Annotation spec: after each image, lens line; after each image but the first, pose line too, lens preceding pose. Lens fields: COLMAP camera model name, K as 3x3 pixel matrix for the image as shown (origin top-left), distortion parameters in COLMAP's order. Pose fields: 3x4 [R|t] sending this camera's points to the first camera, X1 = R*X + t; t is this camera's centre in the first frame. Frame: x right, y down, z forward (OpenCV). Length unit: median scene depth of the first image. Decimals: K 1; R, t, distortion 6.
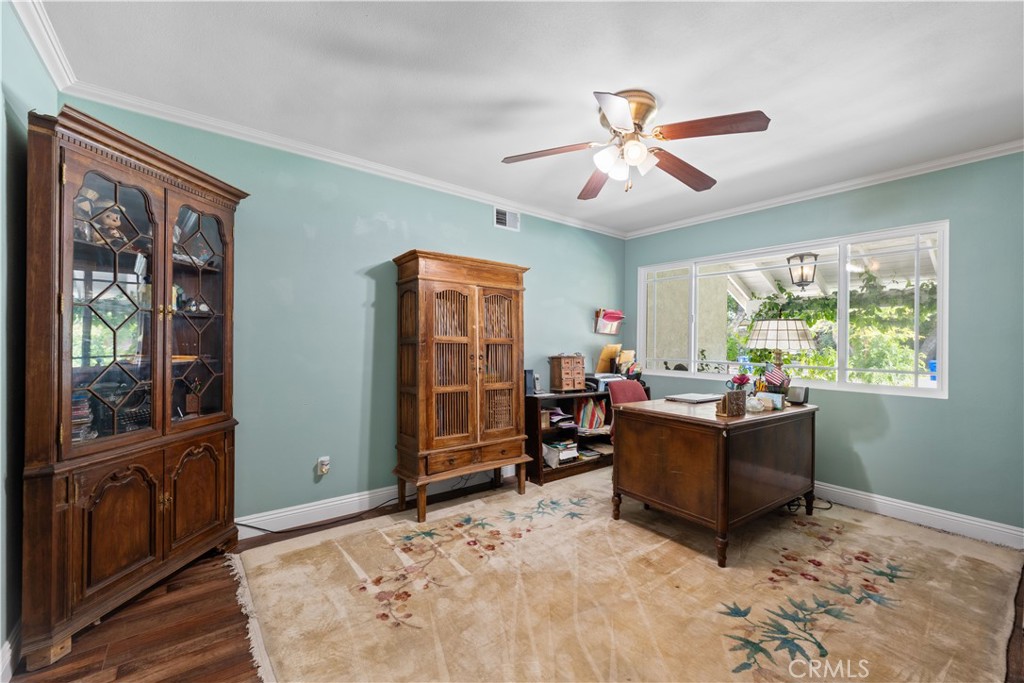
lens RADIAL K [[420.2, 0, 517.6], [0, 420.2, 345.9], [0, 0, 1]] dist [-0.000626, -0.000756]
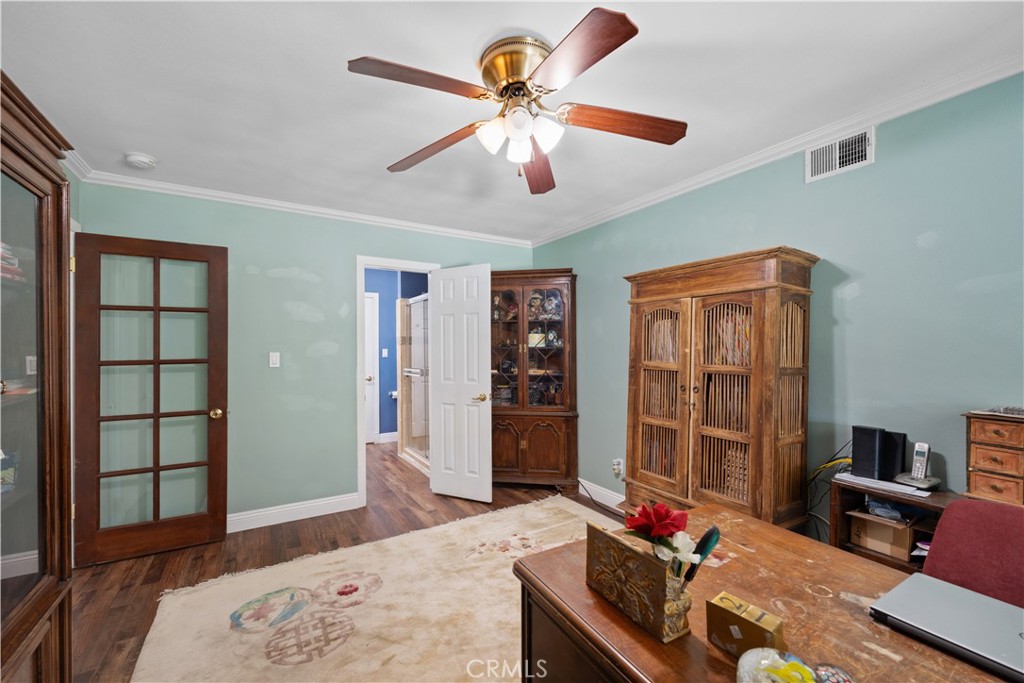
lens RADIAL K [[420.2, 0, 517.5], [0, 420.2, 346.6], [0, 0, 1]] dist [-0.000626, -0.000756]
pose [[-0.125681, -0.012386, -0.991993, 0.748045], [-0.003482, 0.999921, -0.012044, -0.043383], [0.992065, 0.001940, -0.125714, 0.813656]]
